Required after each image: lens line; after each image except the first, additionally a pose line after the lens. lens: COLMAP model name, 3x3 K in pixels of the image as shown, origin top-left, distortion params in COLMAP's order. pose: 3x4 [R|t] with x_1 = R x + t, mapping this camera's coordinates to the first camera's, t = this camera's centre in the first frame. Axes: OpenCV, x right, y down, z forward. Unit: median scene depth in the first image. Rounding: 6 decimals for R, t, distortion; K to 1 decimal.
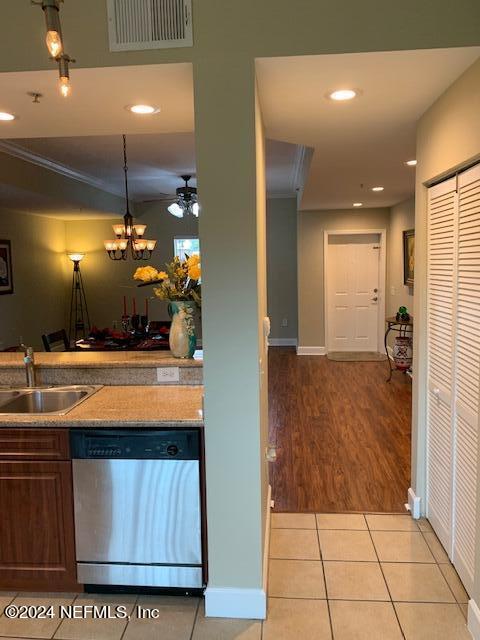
lens RADIAL K [[484.9, 0, 240.8], [0, 484.9, 314.5], [0, 0, 1]] dist [0.079090, -0.093659]
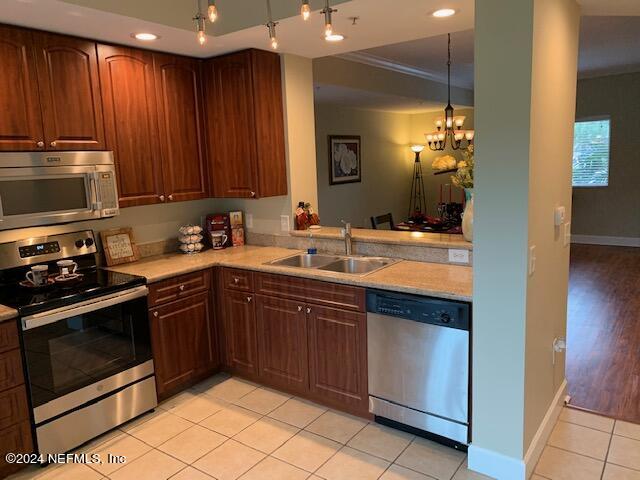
lens RADIAL K [[484.9, 0, 317.3], [0, 484.9, 230.2], [0, 0, 1]] dist [0.079090, -0.093659]
pose [[0.849995, 0.064724, -0.522799, 0.151089], [-0.038127, 0.997379, 0.061490, 0.011462], [0.525409, -0.032333, 0.850235, -0.094238]]
